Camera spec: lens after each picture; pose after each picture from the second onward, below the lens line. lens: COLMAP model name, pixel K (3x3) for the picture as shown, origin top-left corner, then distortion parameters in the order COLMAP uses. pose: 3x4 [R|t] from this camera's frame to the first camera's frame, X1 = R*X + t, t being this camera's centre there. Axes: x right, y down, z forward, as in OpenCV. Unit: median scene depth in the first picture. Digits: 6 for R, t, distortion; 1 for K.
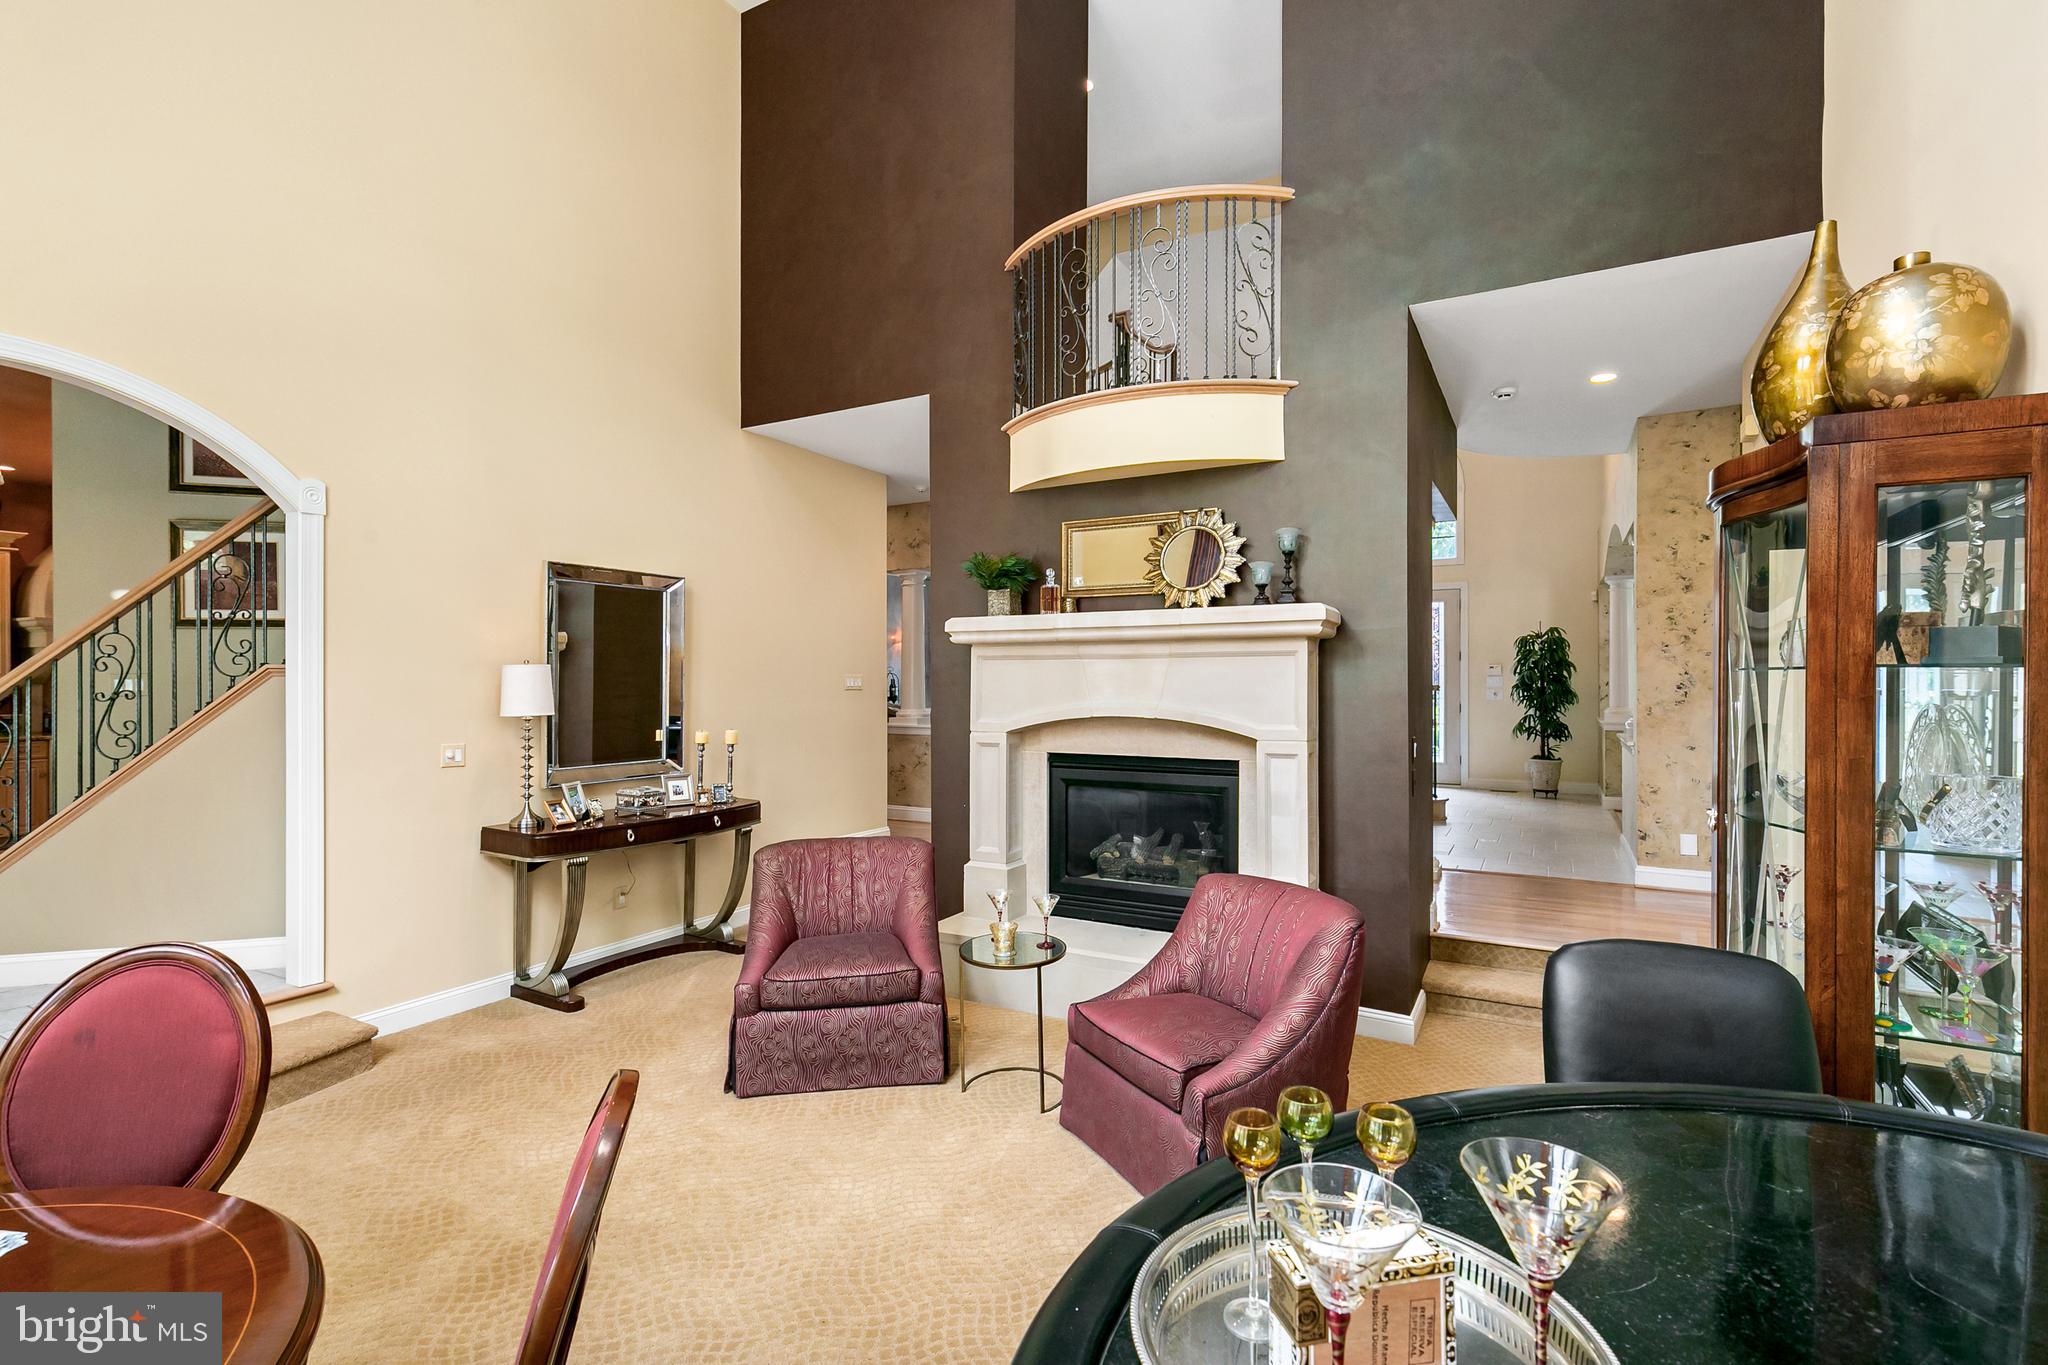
lens RADIAL K [[913.7, 0, 1025.4], [0, 913.7, 682.1], [0, 0, 1]] dist [-0.001193, -0.000006]
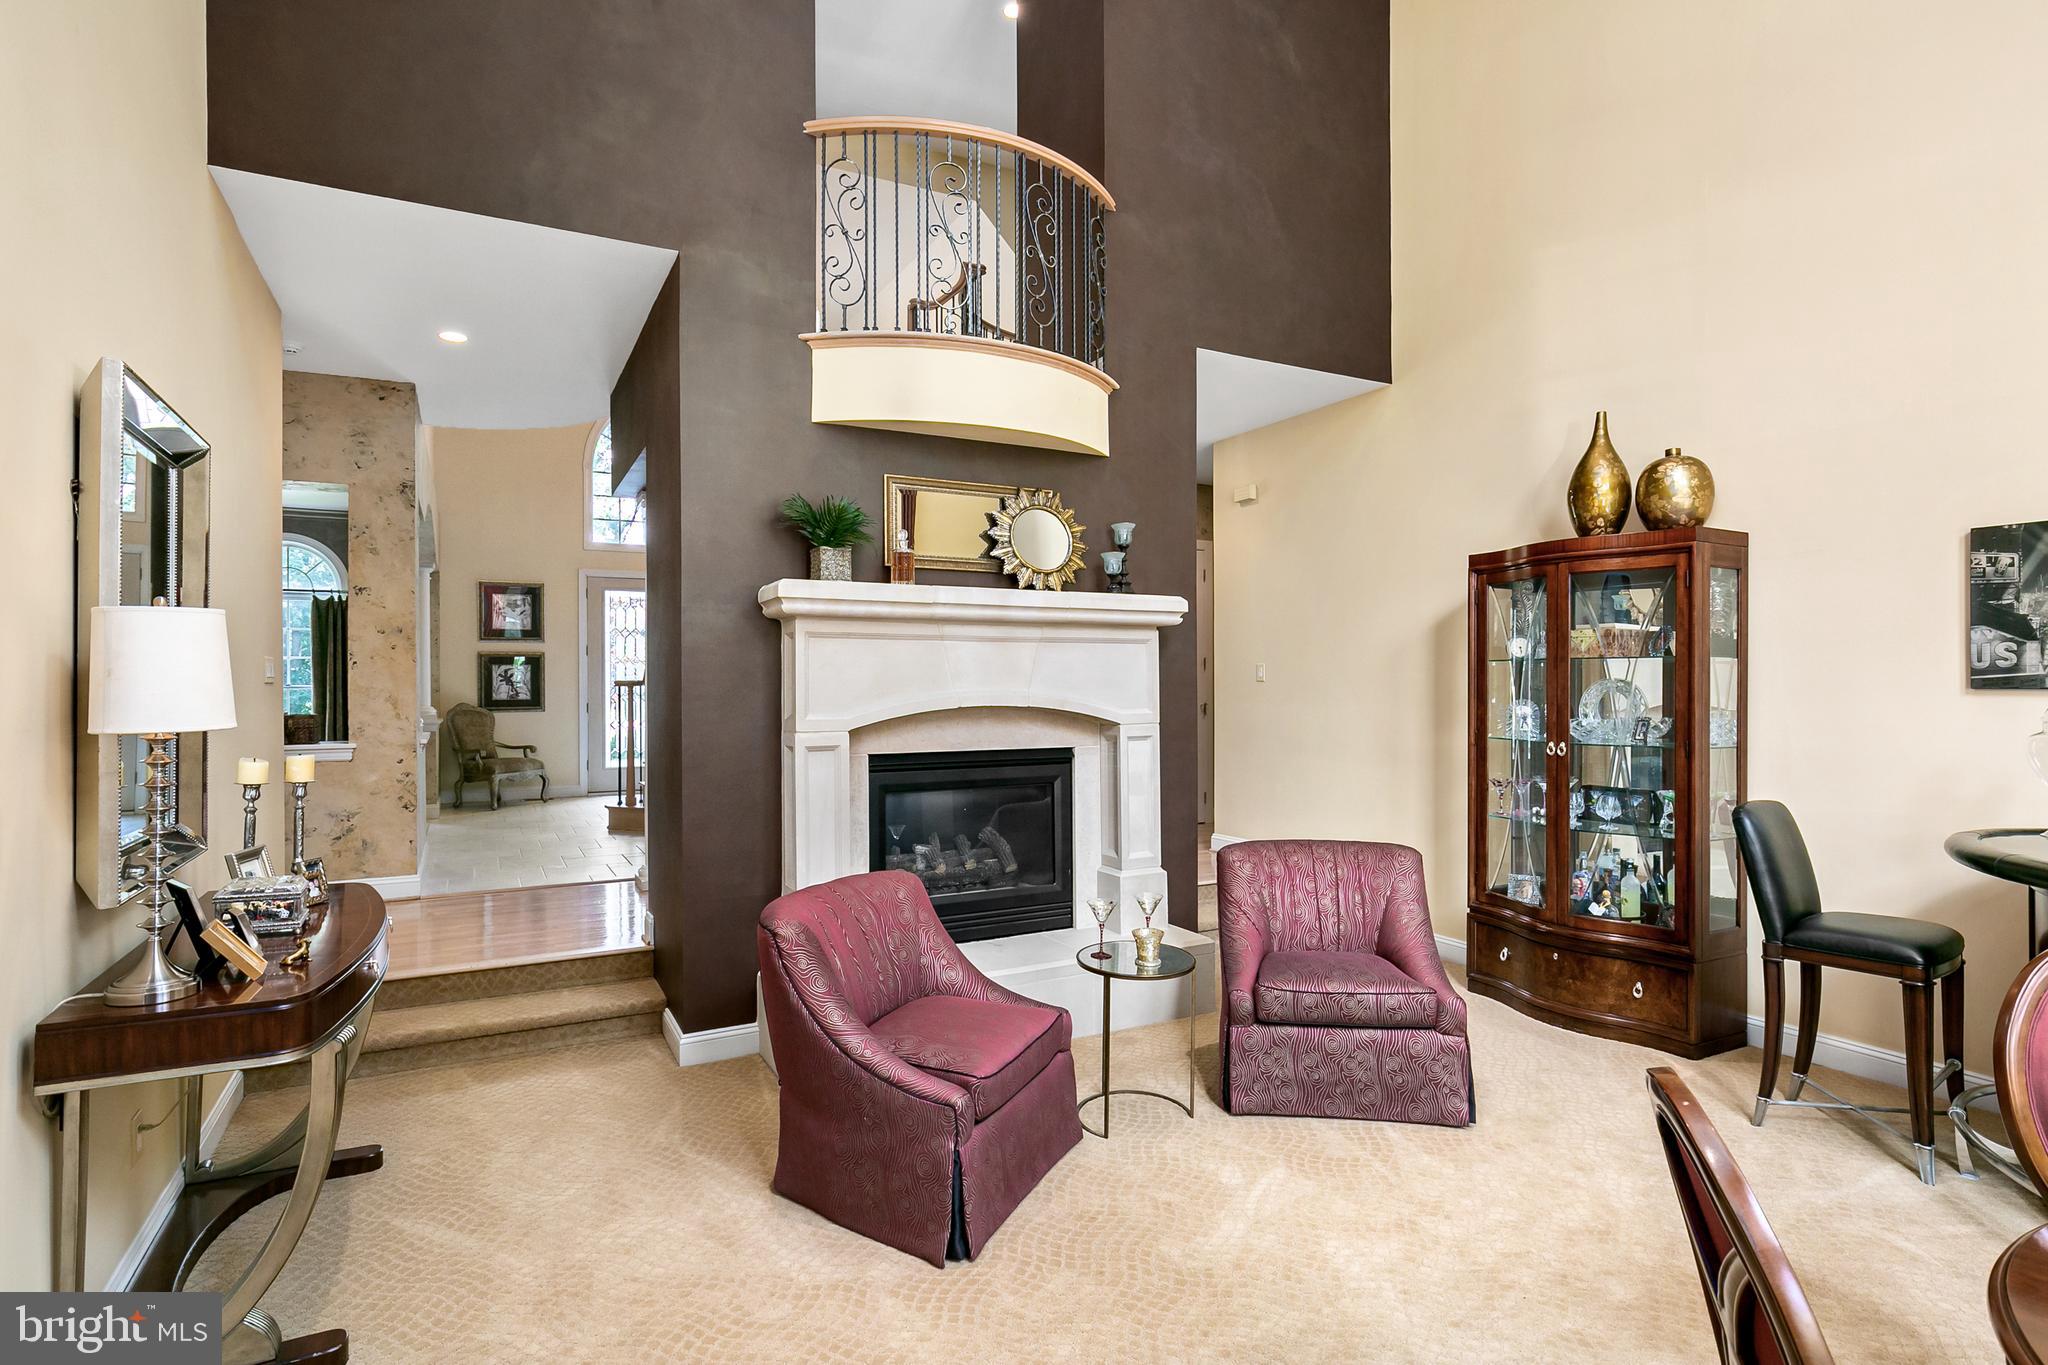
lens RADIAL K [[1078.0, 0, 1027.1], [0, 1078.0, 678.8], [0, 0, 1]] dist [0.002722, -0.000128]
pose [[0.534694, 0.007681, 0.845011, -0.746864], [0.006060, 0.999898, -0.012923, 0.024515], [-0.845024, 0.012030, 0.534593, 0.396082]]
